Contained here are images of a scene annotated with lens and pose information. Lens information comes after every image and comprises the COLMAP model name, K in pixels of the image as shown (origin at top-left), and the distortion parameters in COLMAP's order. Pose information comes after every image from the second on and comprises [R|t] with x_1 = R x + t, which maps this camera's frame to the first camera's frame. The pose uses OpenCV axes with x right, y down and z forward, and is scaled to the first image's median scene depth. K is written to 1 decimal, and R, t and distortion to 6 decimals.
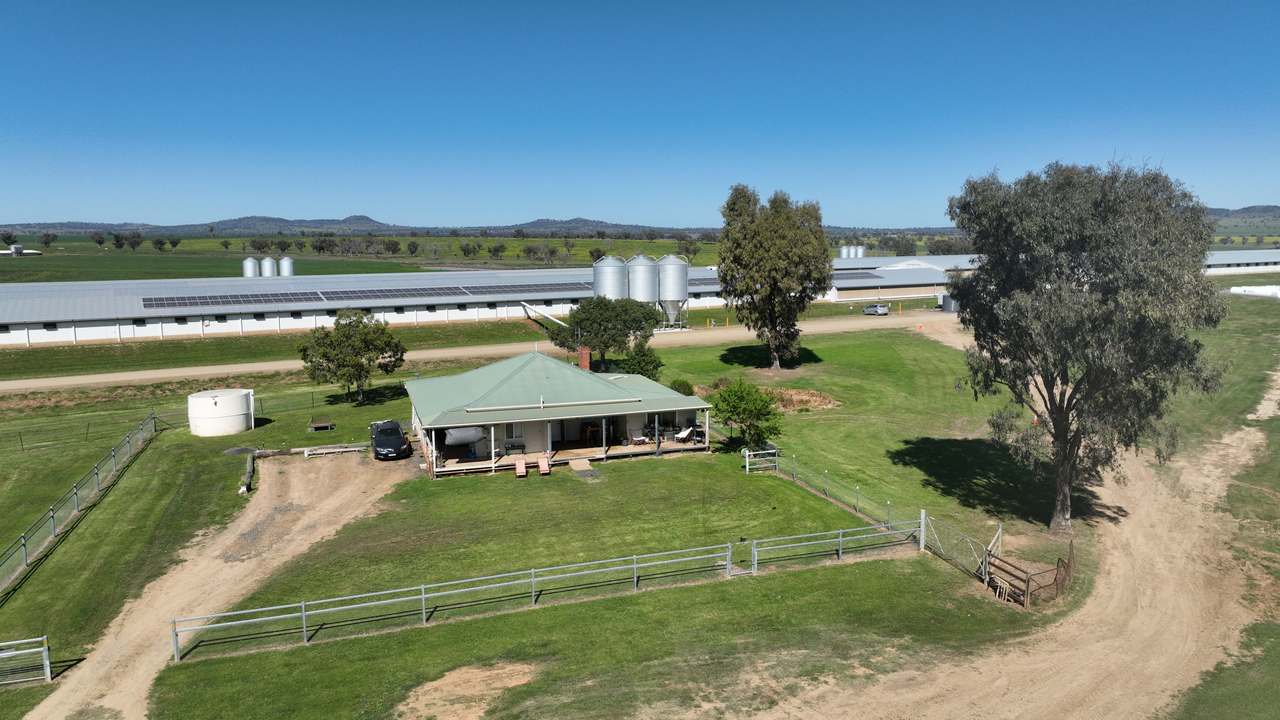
lens RADIAL K [[905.8, 0, 640.0], [0, 905.8, 360.0], [0, 0, 1]] dist [0.009369, 0.007838]
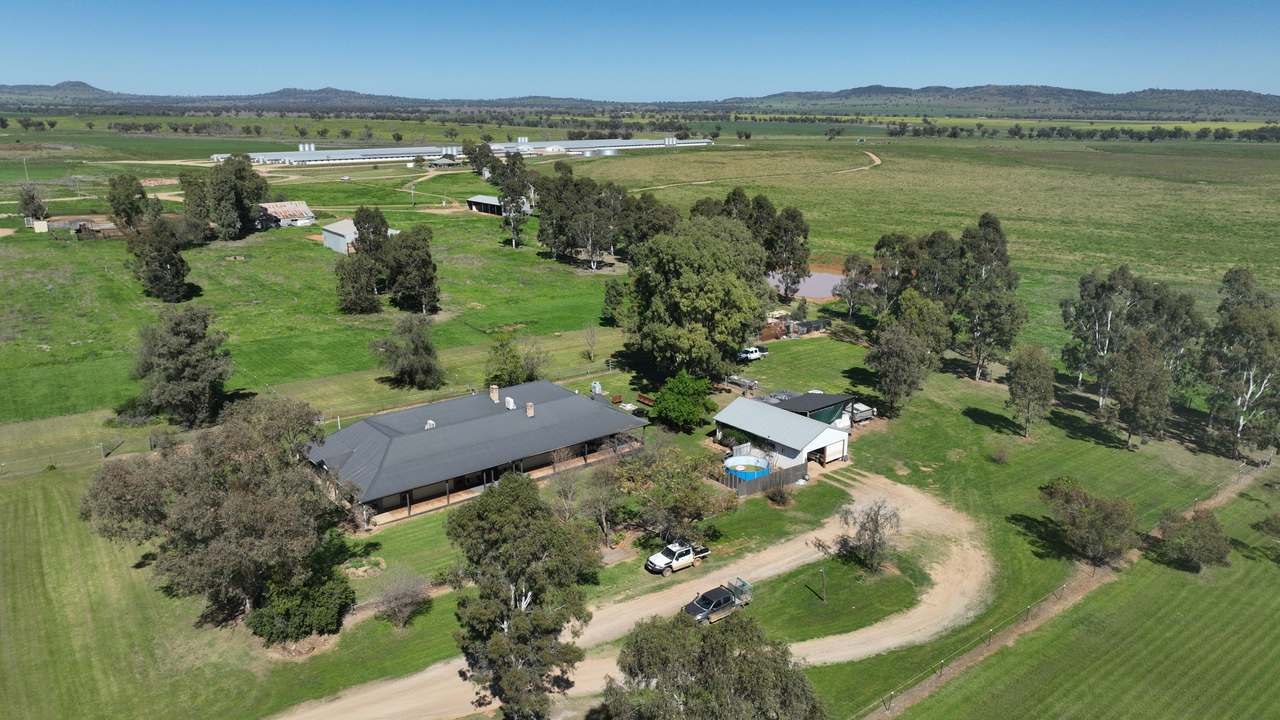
lens RADIAL K [[904.6, 0, 640.0], [0, 904.6, 360.0], [0, 0, 1]] dist [0.006979, 0.008339]
pose [[0.966810, -0.061631, 0.247952, -0.178189], [0.027123, 0.989744, 0.140253, 0.231725], [-0.254053, -0.128873, 0.958566, -2.570737]]
